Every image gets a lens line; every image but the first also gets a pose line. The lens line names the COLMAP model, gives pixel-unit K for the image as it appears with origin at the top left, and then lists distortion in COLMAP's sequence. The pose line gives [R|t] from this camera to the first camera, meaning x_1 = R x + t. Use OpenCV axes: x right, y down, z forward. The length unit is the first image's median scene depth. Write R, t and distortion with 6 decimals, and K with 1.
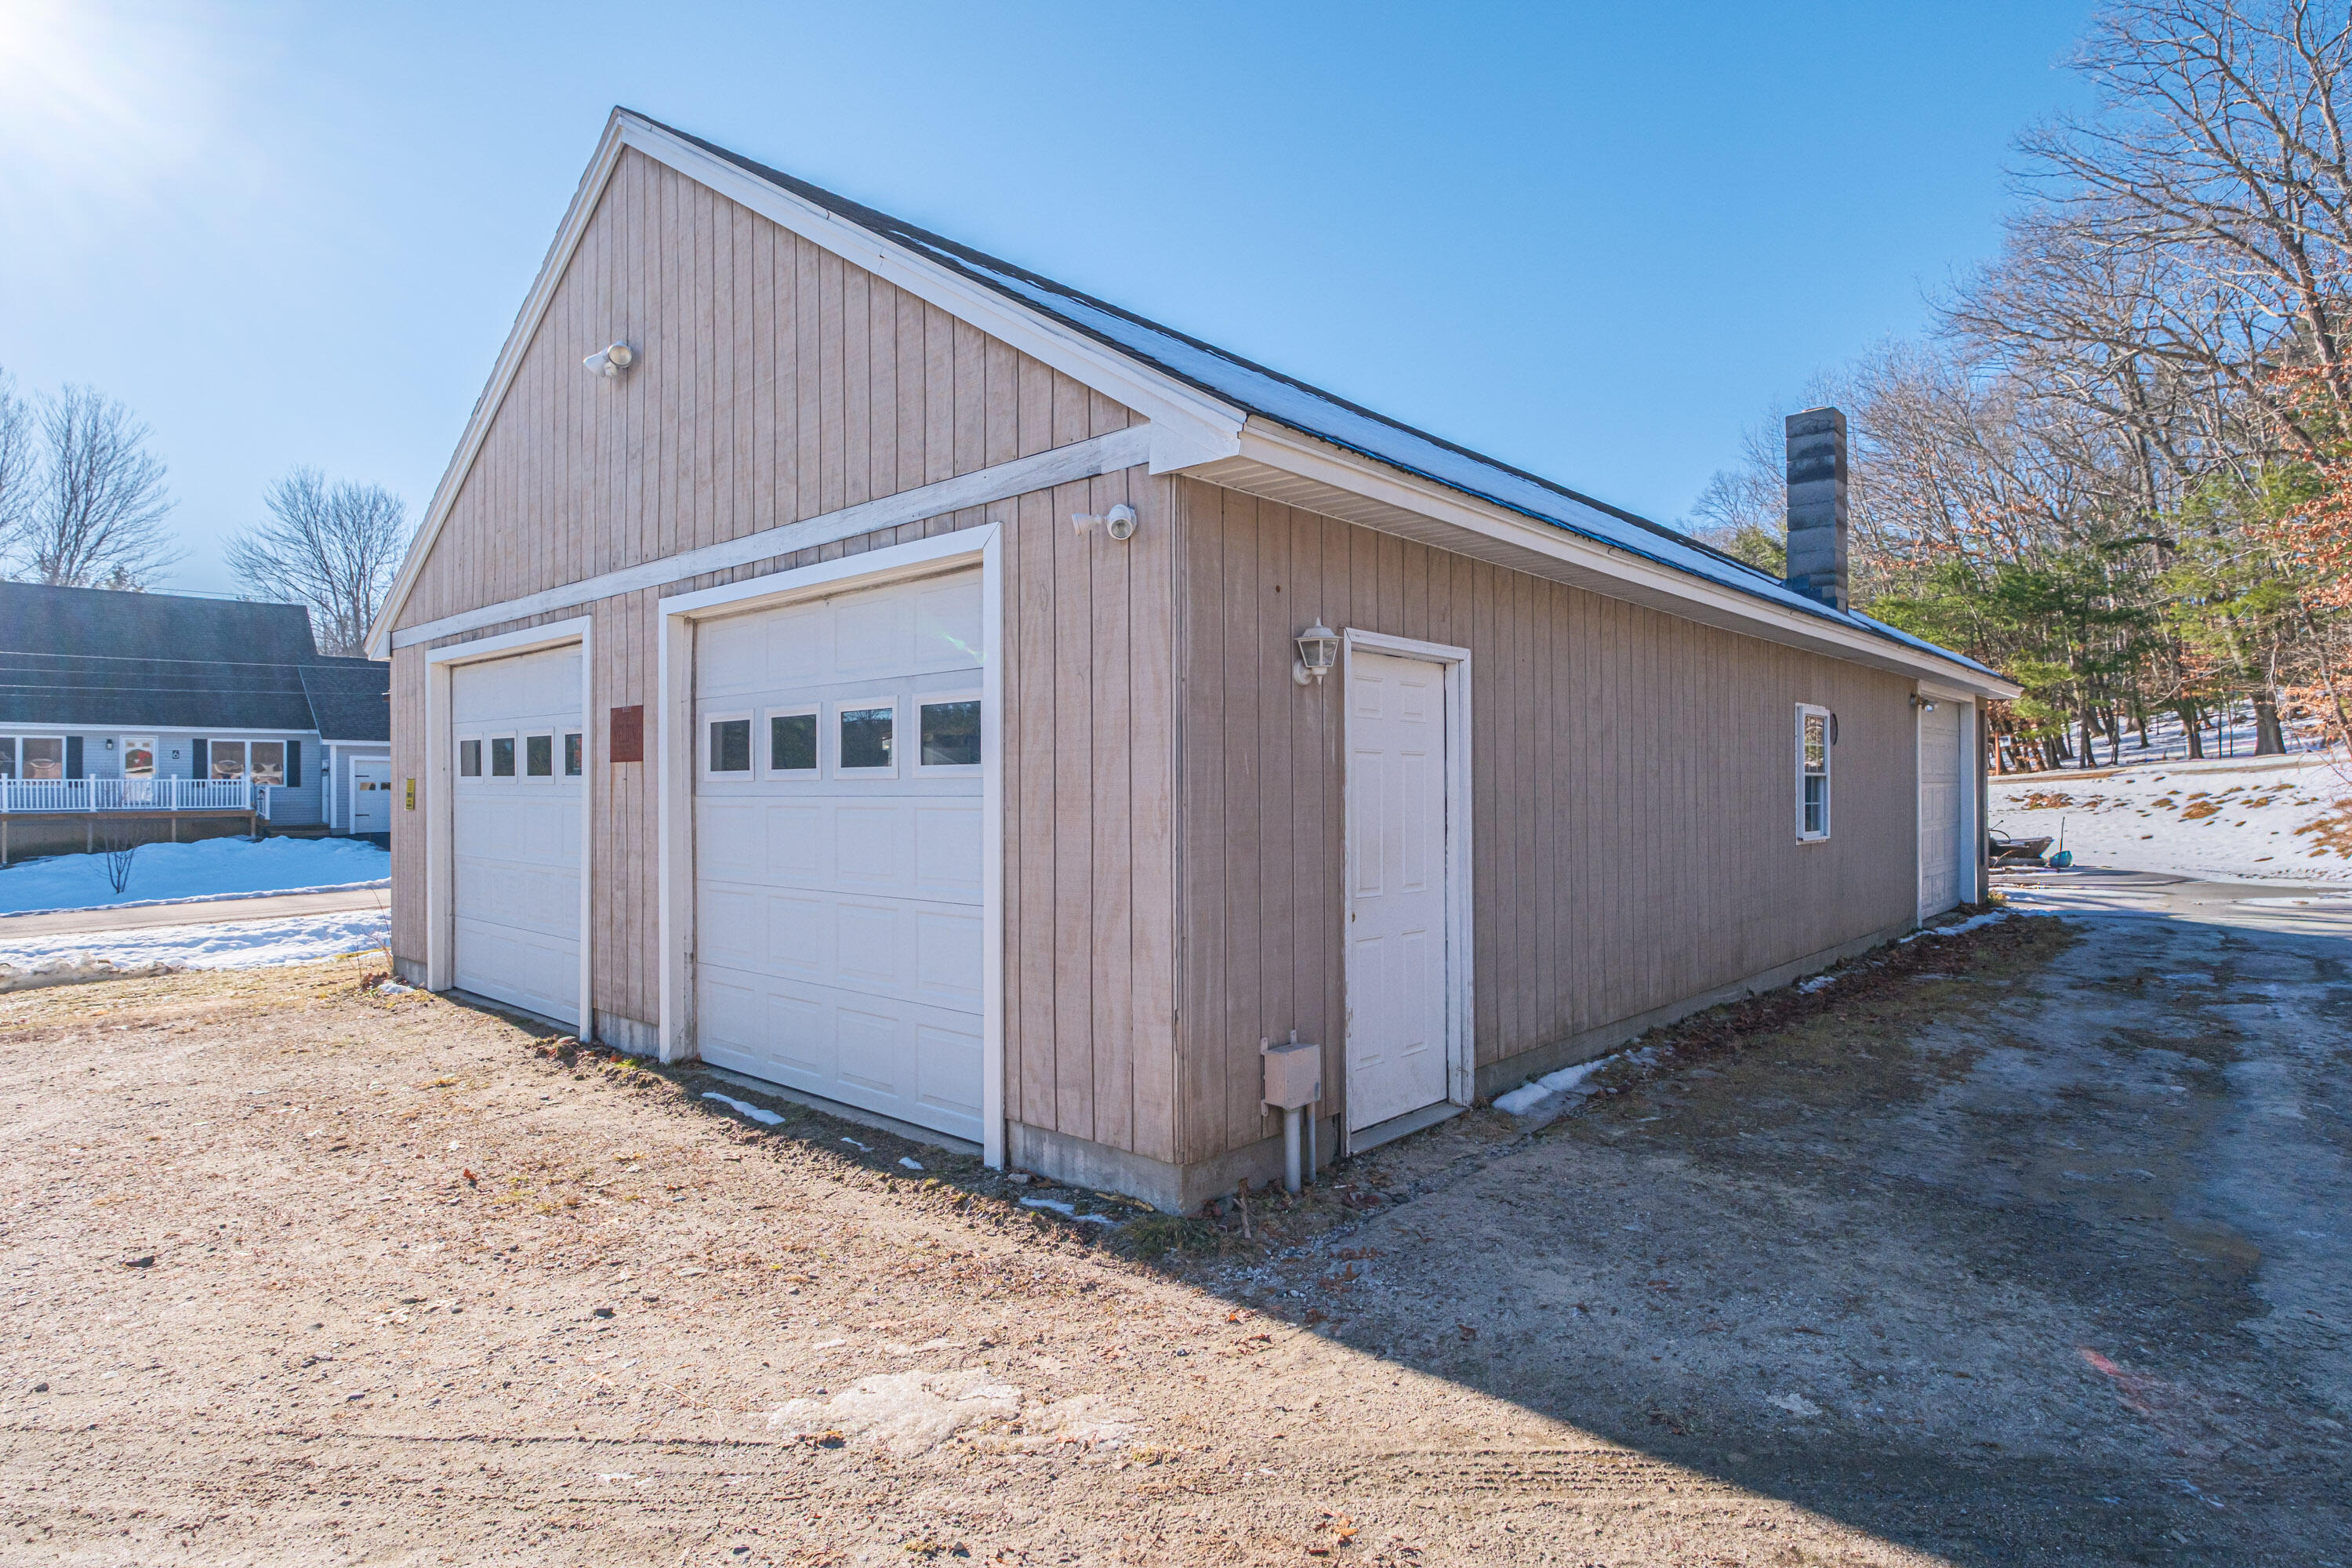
lens RADIAL K [[1269.1, 0, 1176.0], [0, 1269.1, 784.0], [0, 0, 1]] dist [-0.002298, 0.000011]
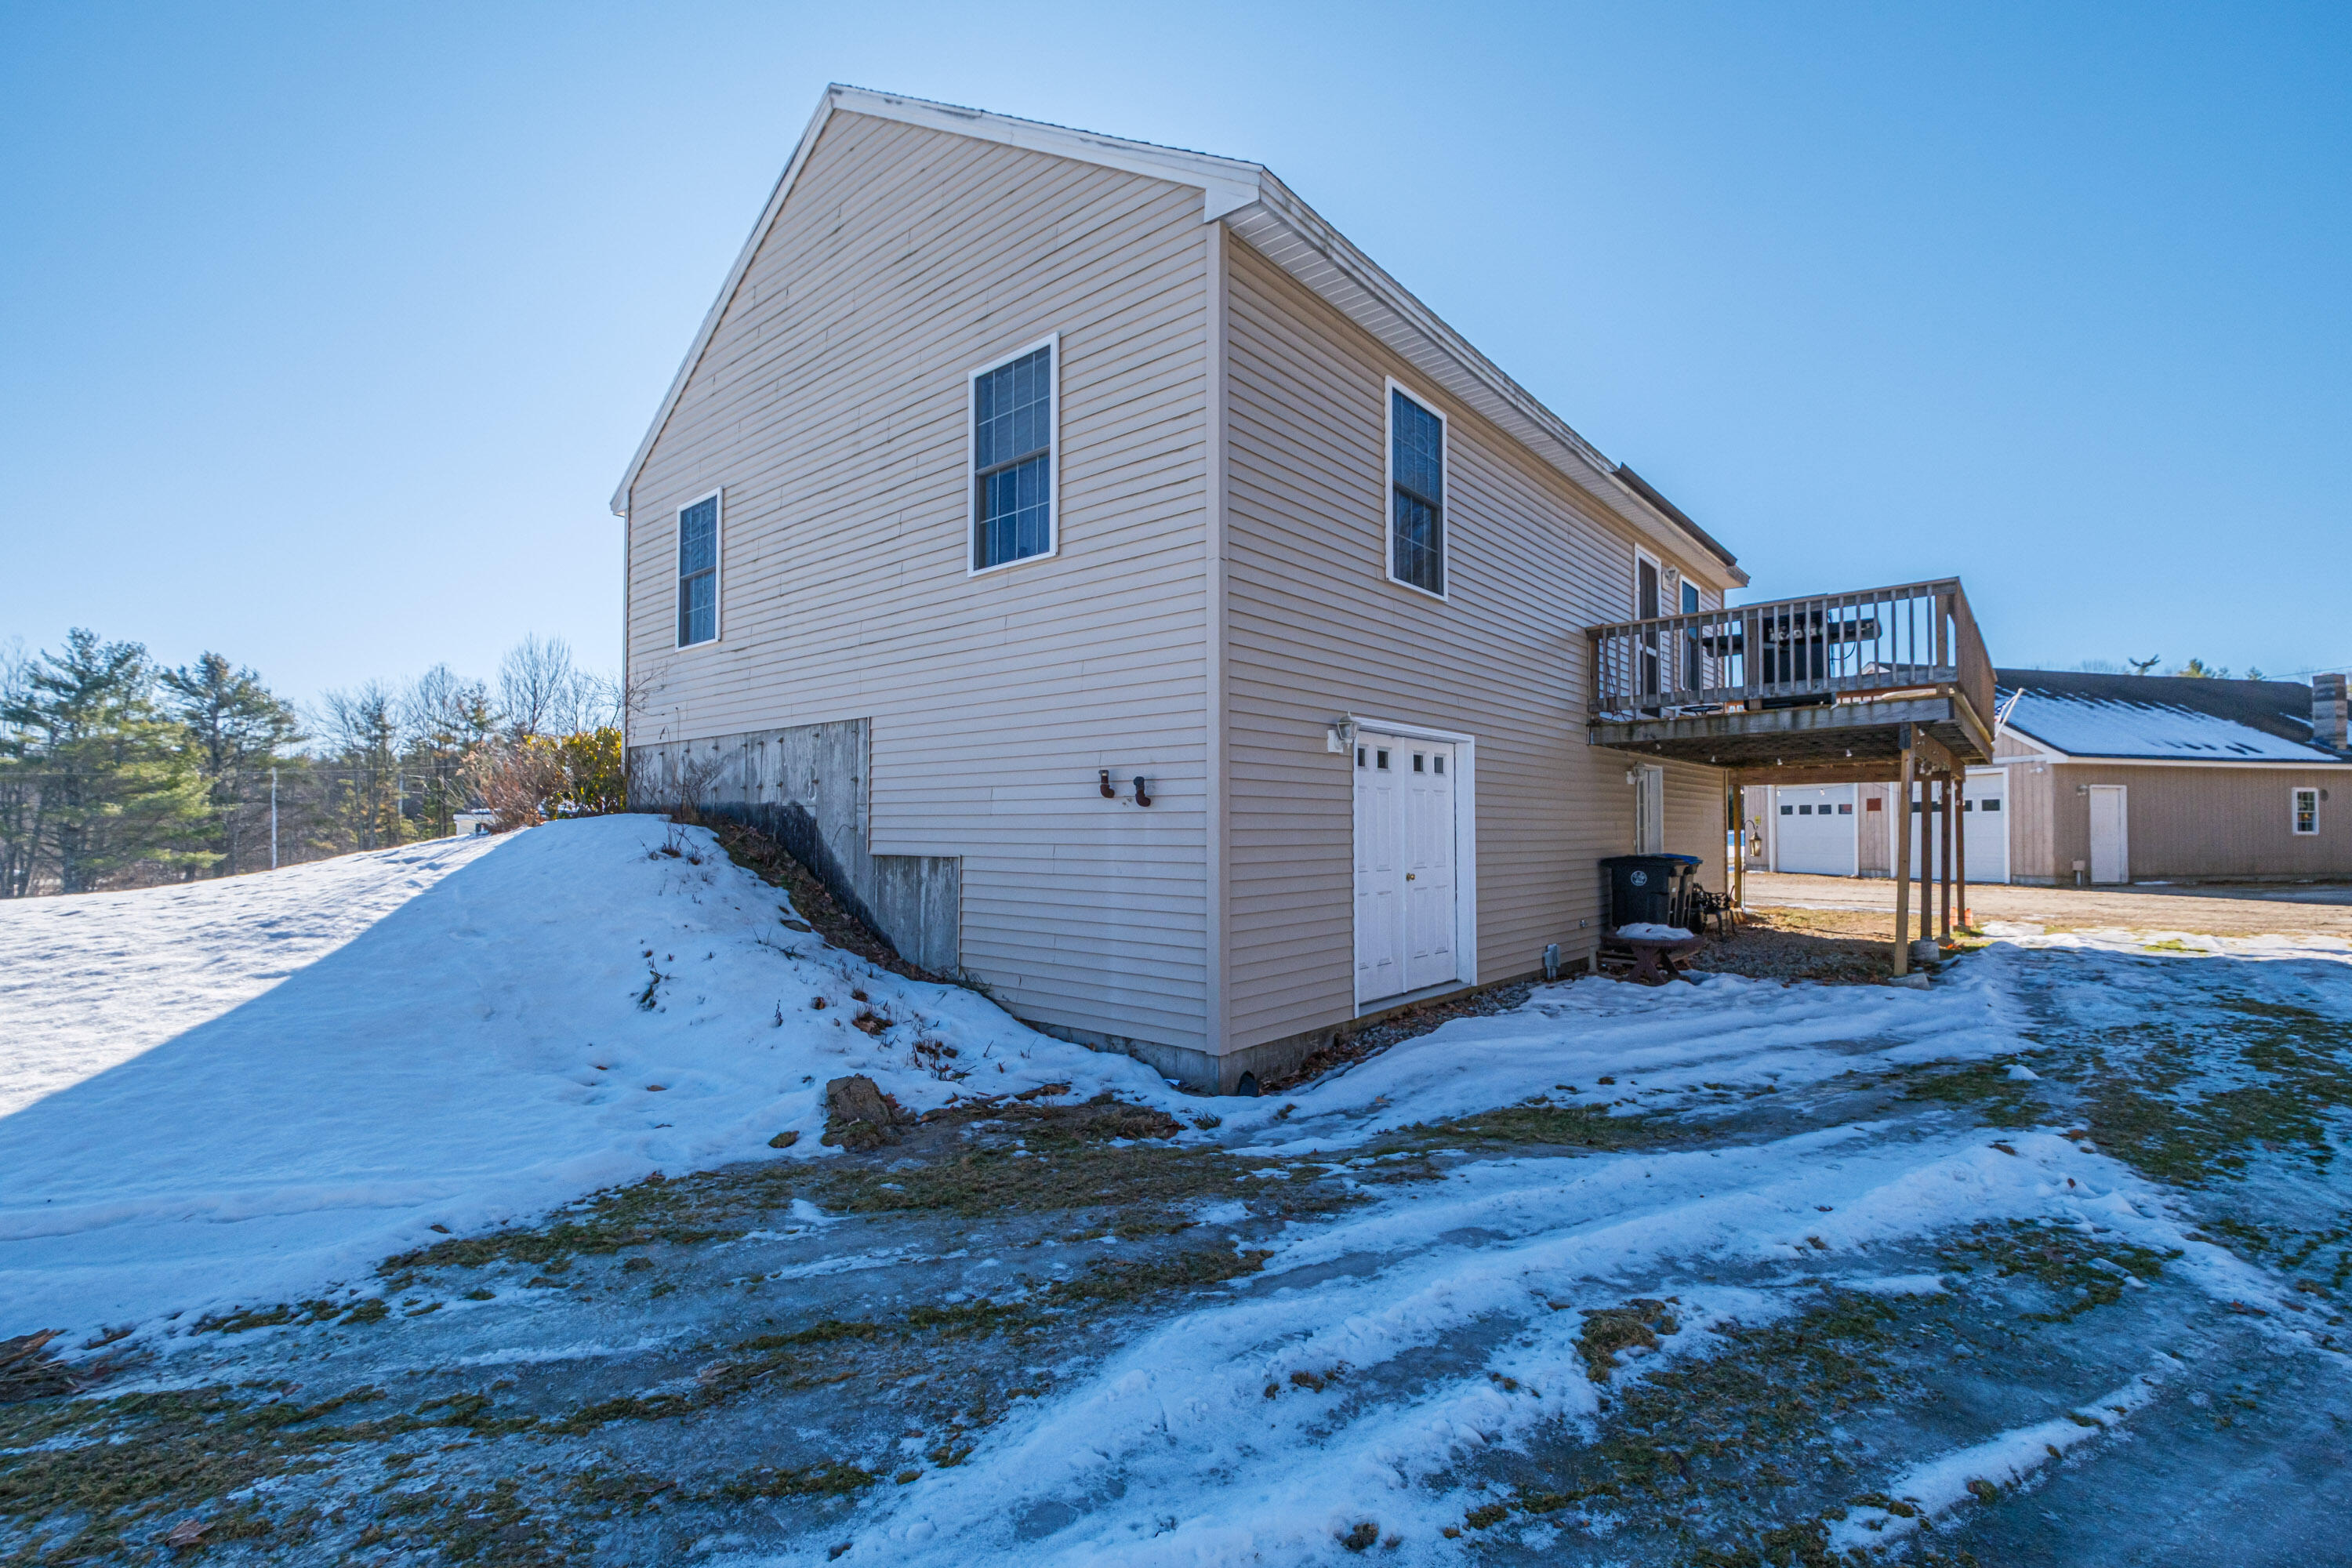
lens RADIAL K [[1037.1, 0, 1175.8], [0, 1037.1, 808.1], [0, 0, 1]] dist [0.000589, 0.000041]
pose [[0.827945, -0.008048, -0.560751, -0.631336], [-0.003102, 0.999816, -0.018930, 0.072715], [0.560800, 0.017412, 0.827768, -4.987161]]
